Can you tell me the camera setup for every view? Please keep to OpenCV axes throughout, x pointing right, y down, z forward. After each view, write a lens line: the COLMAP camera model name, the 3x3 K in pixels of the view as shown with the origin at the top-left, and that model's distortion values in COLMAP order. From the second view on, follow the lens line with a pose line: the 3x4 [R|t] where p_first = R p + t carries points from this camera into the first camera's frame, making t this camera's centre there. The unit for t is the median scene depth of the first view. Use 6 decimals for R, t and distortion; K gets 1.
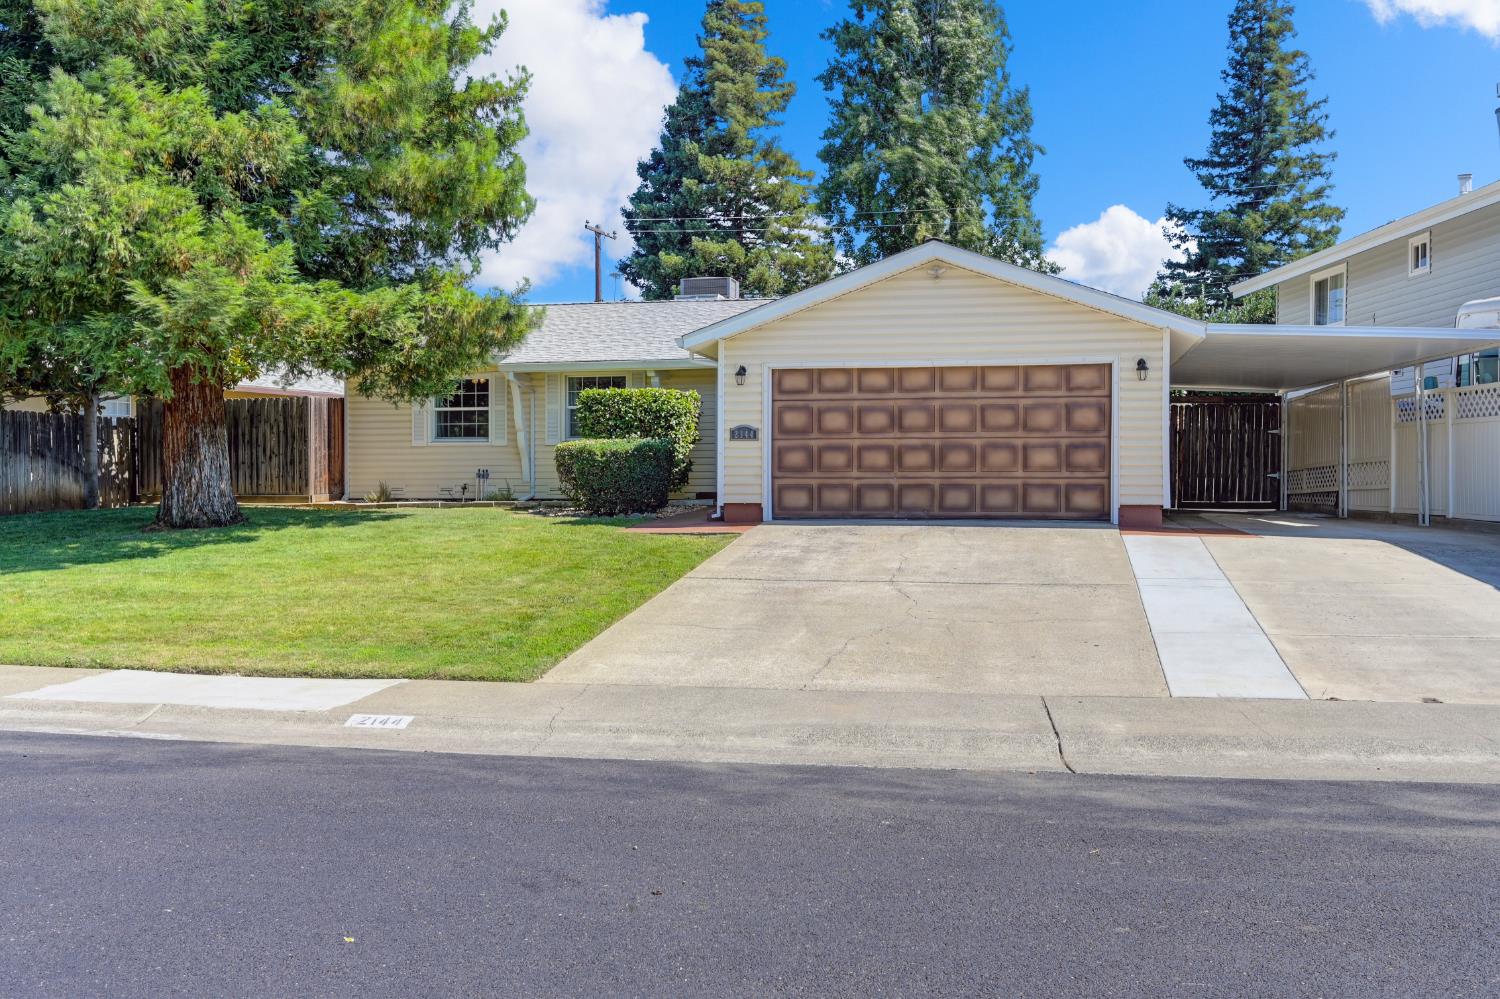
lens RADIAL K [[1295.5, 0, 755.7], [0, 1295.5, 491.3], [0, 0, 1]] dist [0.009884, -0.009773]
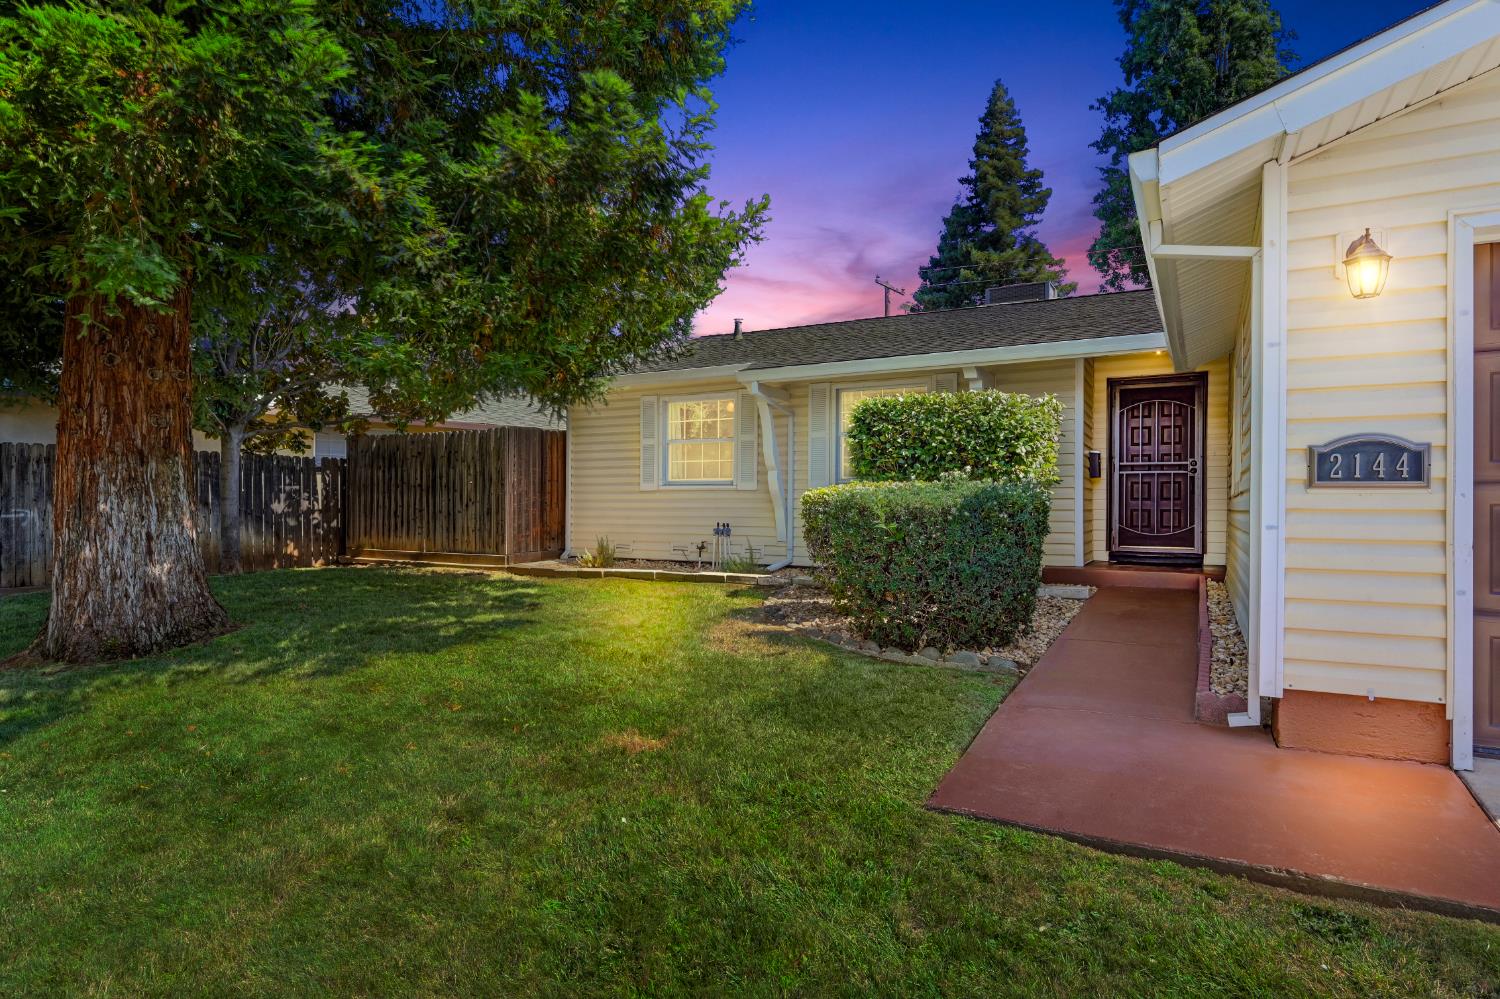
lens RADIAL K [[805.1, 0, 754.3], [0, 805.1, 507.0], [0, 0, 1]] dist [-0.002888, 0.003472]
pose [[0.959426, 0.005531, -0.281906, -0.090362], [-0.007022, 0.999966, -0.004280, -0.032209], [0.281873, 0.006086, 0.959432, 0.770168]]
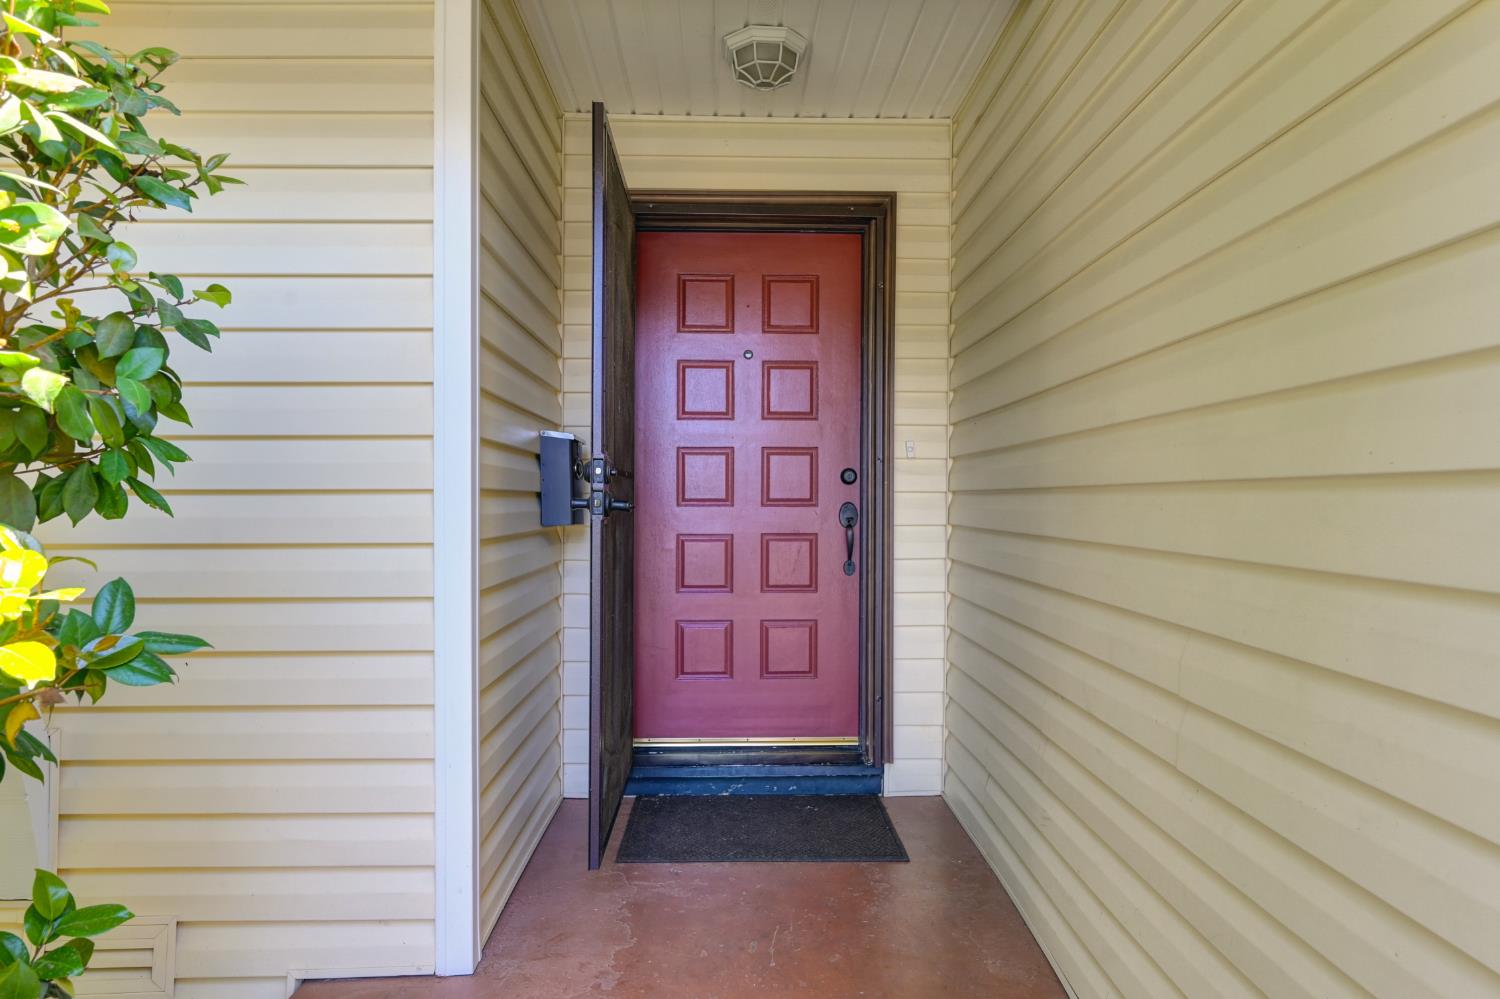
lens RADIAL K [[866.7, 0, 758.4], [0, 866.7, 502.8], [0, 0, 1]] dist [-0.000712, -0.001064]
pose [[0.969737, -0.001453, 0.244149, -0.027880], [0.000734, 0.999995, 0.003035, -0.060555], [-0.244152, -0.002764, 0.969733, 1.181226]]
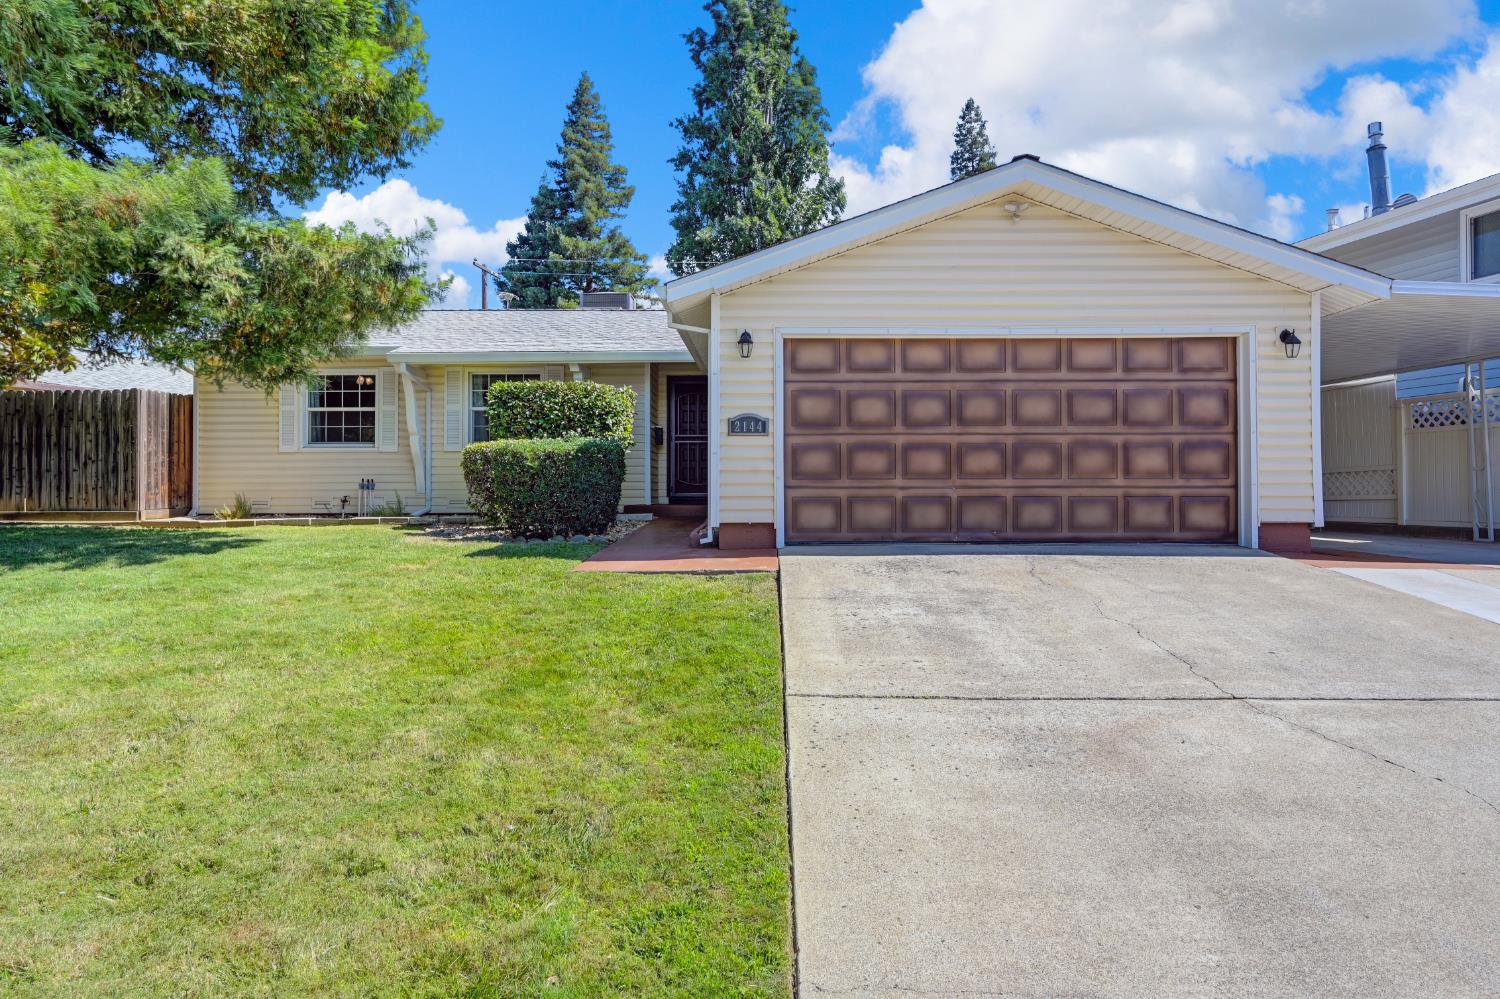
lens RADIAL K [[866.7, 0, 753.6], [0, 866.7, 484.2], [0, 0, 1]] dist [-0.000712, -0.001064]
pose [[0.980024, -0.000130, 0.198878, -0.099752], [0.003497, 0.999856, -0.016580, -0.004230], [-0.198847, 0.016945, 0.979884, 0.521301]]
